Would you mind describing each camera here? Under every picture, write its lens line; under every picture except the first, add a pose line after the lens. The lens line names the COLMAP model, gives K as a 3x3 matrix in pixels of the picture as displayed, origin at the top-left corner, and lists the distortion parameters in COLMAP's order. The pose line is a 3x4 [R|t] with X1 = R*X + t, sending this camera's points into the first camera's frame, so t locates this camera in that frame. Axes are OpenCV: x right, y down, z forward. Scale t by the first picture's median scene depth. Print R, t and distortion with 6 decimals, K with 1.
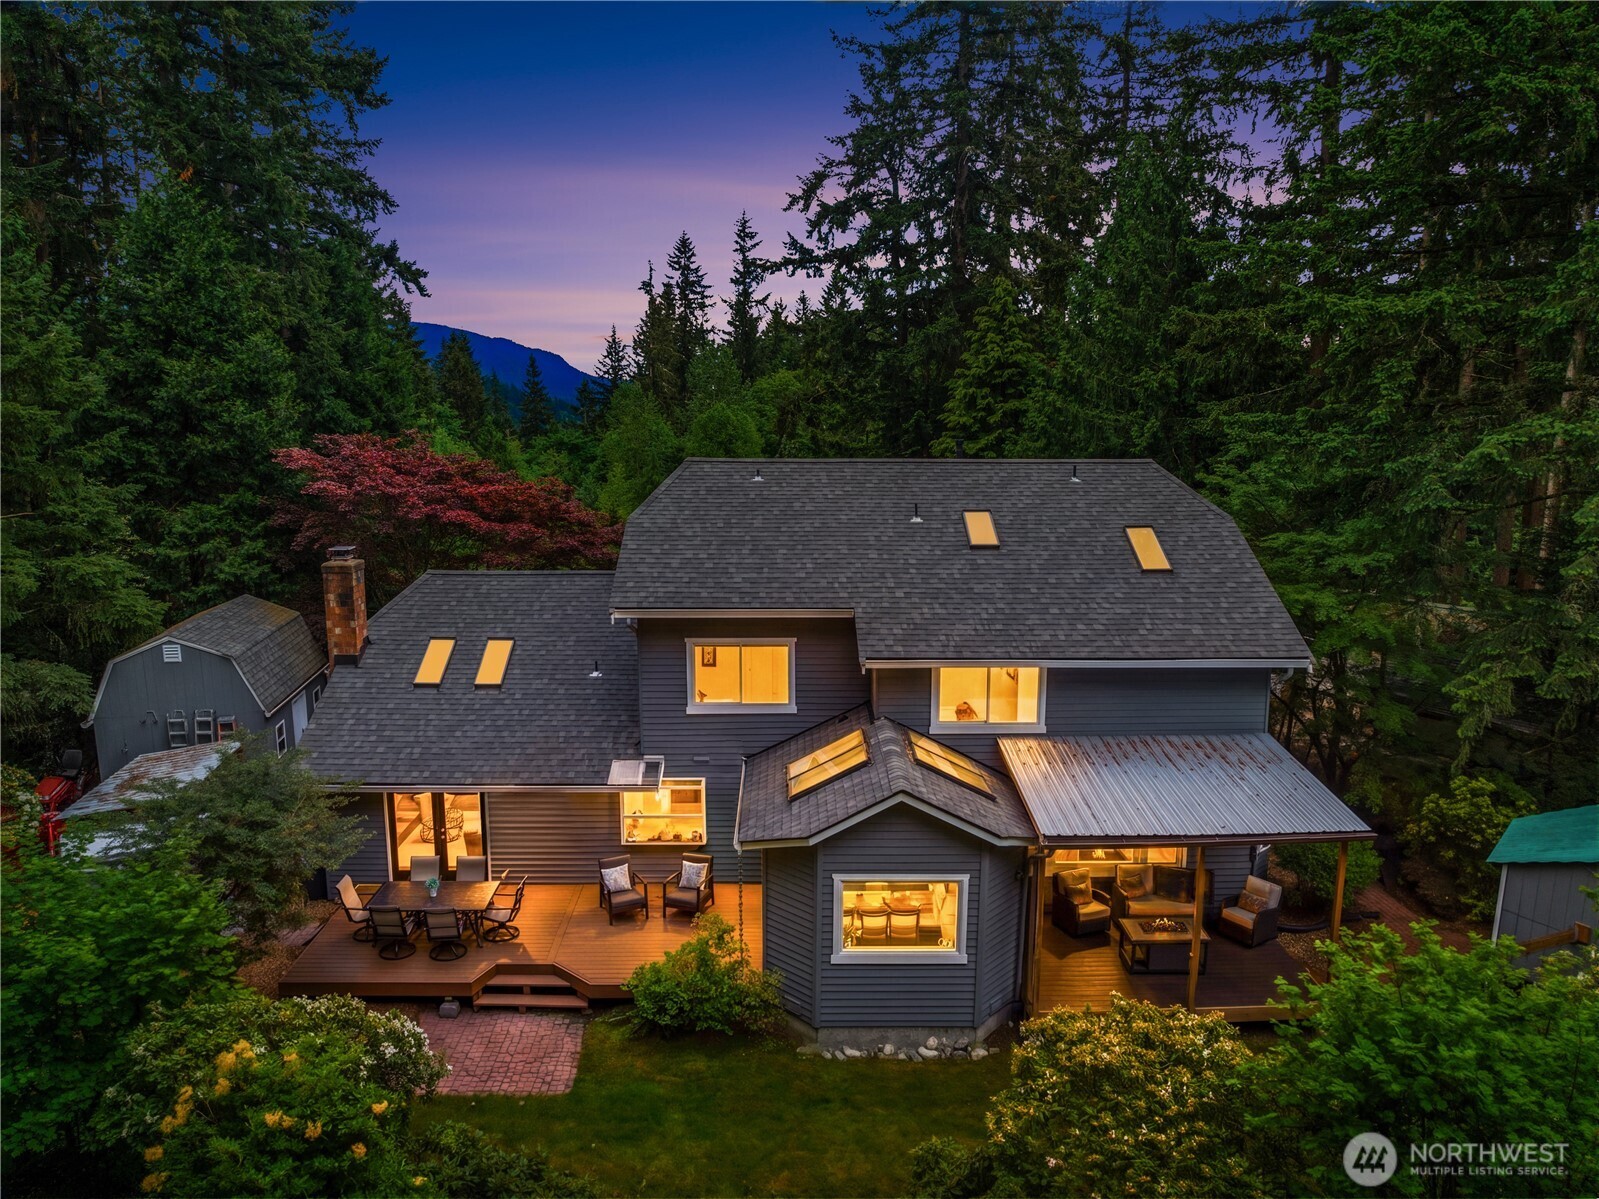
lens RADIAL K [[1128.4, 0, 797.6], [0, 1128.4, 597.9], [0, 0, 1]] dist [-0.046011, 0.014700]
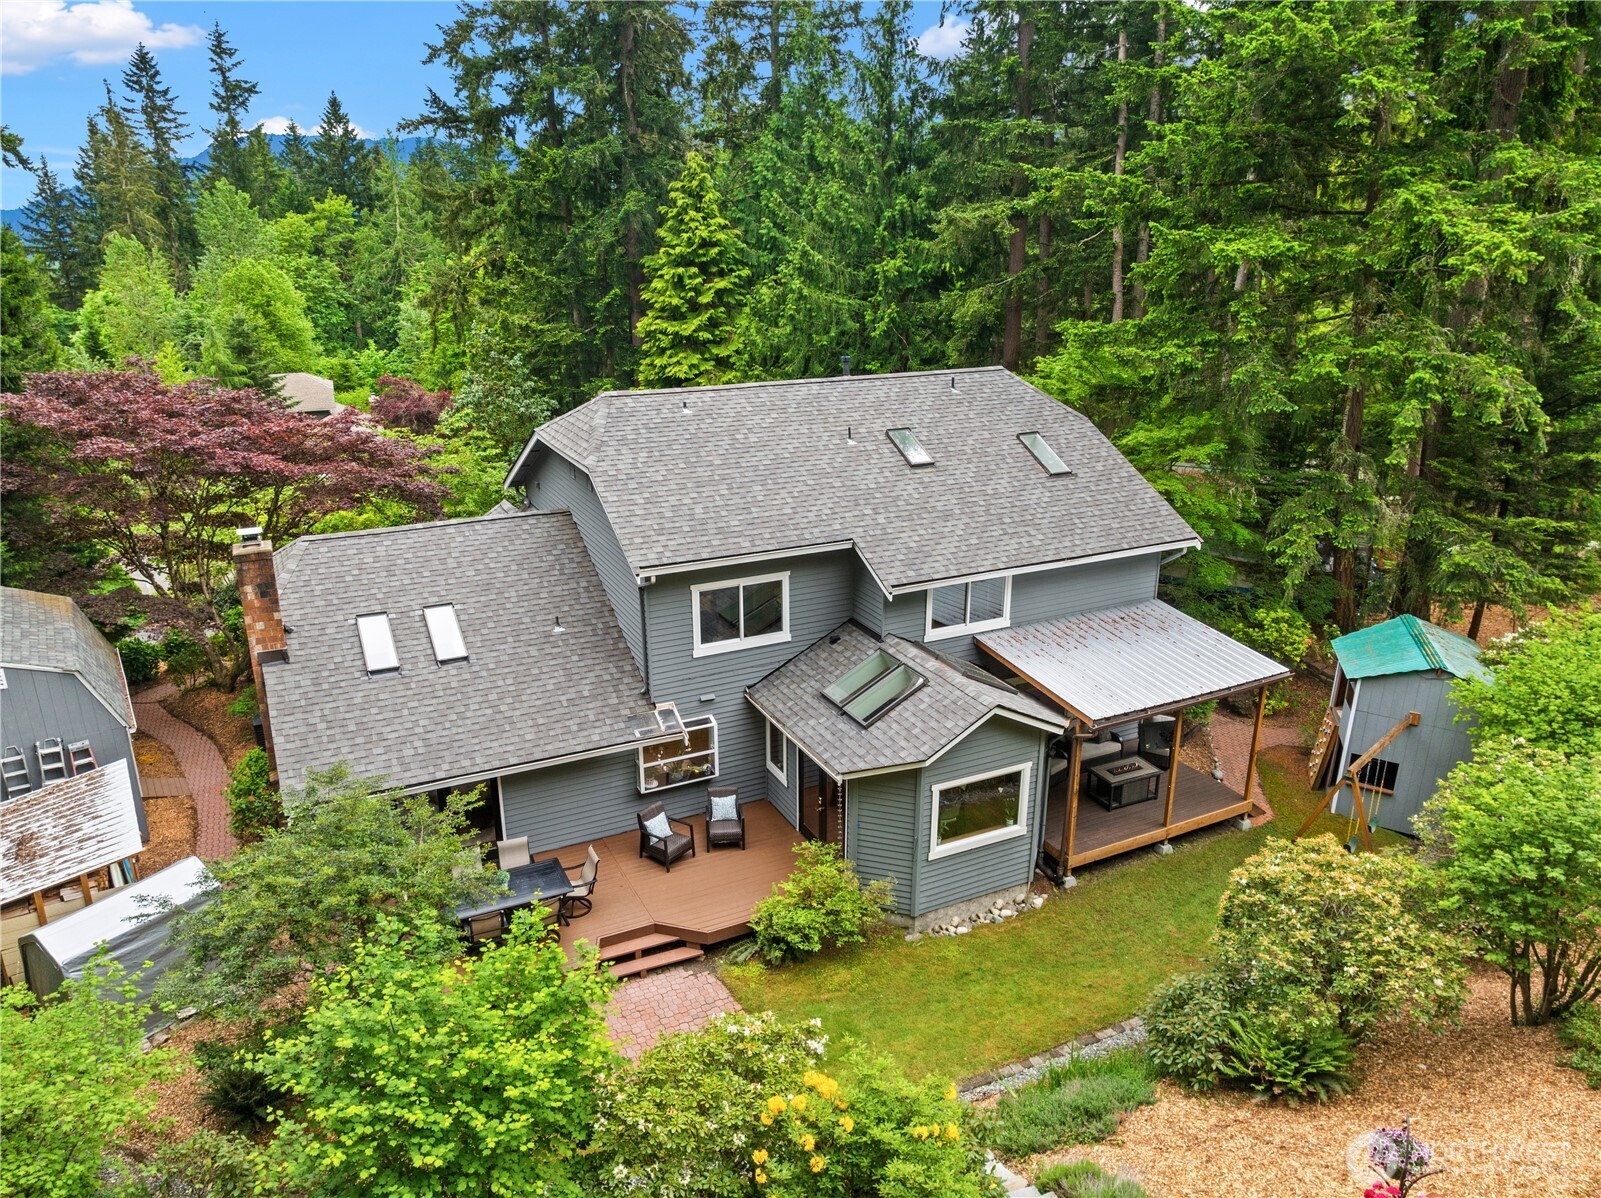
lens RADIAL K [[1129.8, 0, 796.3], [0, 1129.8, 598.4], [0, 0, 1]] dist [-0.046011, 0.014700]
pose [[0.902302, -0.142524, 0.406864, -0.199963], [0.081779, 0.983221, 0.163059, -0.051797], [-0.423278, -0.113855, 0.898818, 0.021886]]
